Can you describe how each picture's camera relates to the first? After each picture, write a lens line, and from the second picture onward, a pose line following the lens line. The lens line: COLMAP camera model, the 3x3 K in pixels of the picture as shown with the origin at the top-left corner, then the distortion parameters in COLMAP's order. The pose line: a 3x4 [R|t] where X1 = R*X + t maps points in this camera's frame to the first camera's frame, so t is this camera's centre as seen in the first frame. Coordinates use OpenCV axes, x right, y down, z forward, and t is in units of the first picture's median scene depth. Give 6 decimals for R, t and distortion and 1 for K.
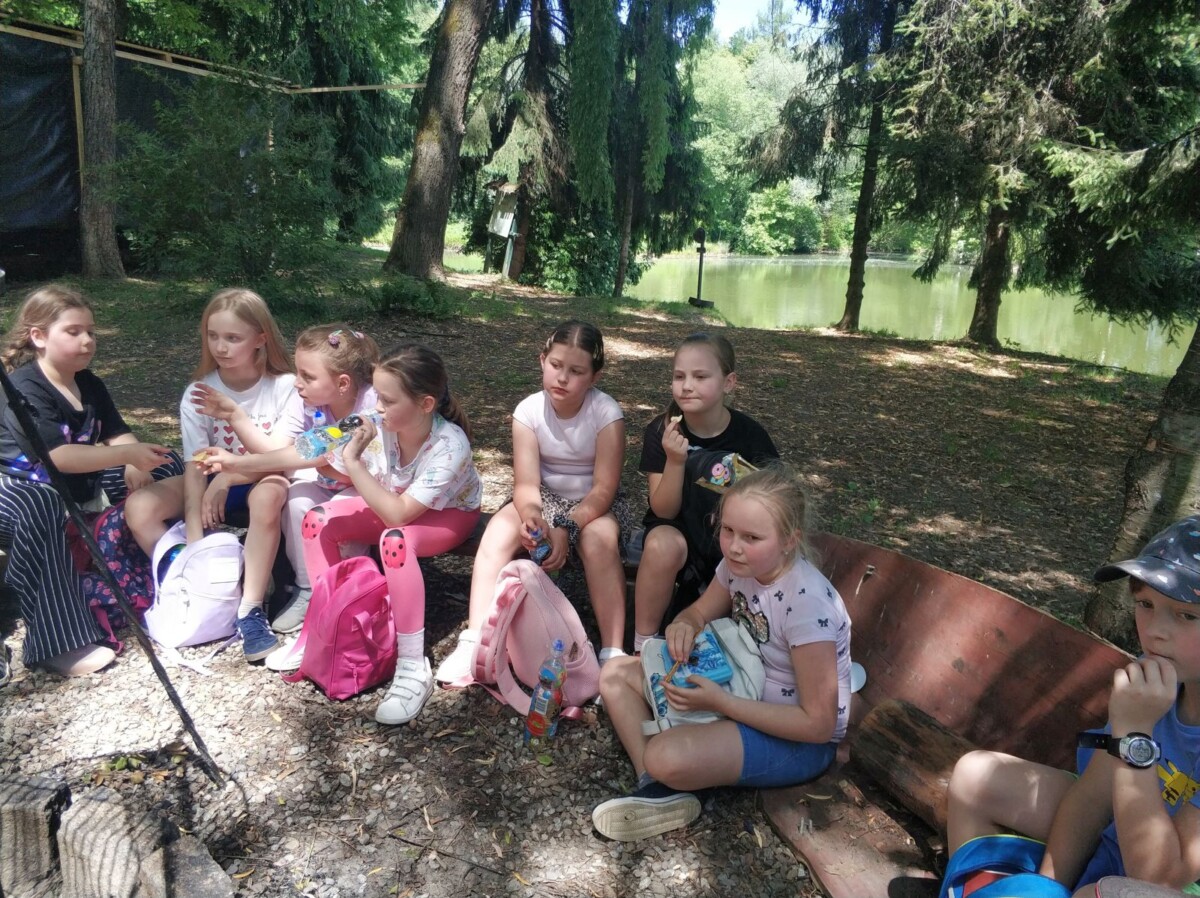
lens RADIAL K [[972.7, 0, 589.7], [0, 972.7, 448.4], [0, 0, 1]] dist [-0.003476, -0.000949]
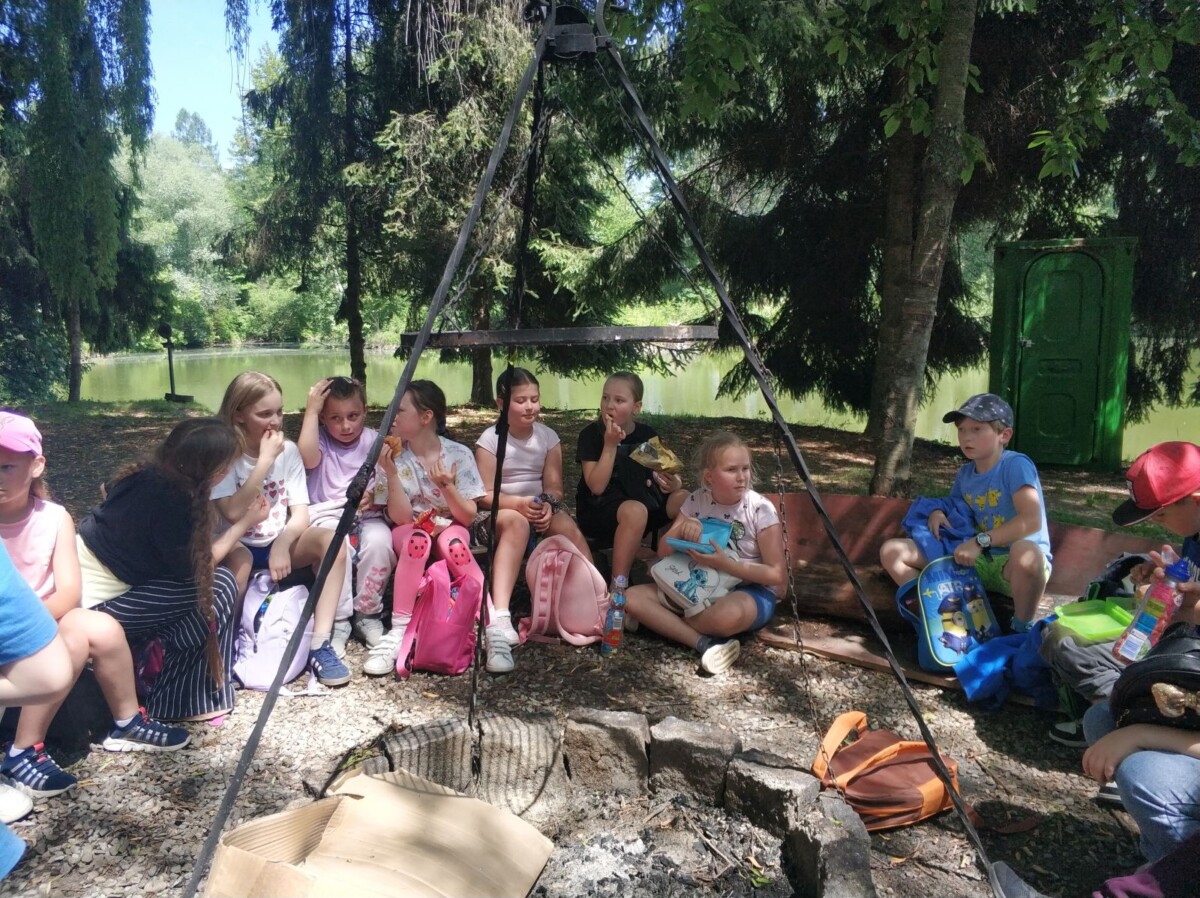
lens RADIAL K [[972.7, 0, 589.7], [0, 972.7, 448.4], [0, 0, 1]] dist [-0.003476, -0.000949]
pose [[0.815319, -0.119442, 0.566559, -0.167792], [0.169854, 0.984781, -0.036821, 0.009408], [-0.553539, 0.126253, 0.823198, -0.040473]]
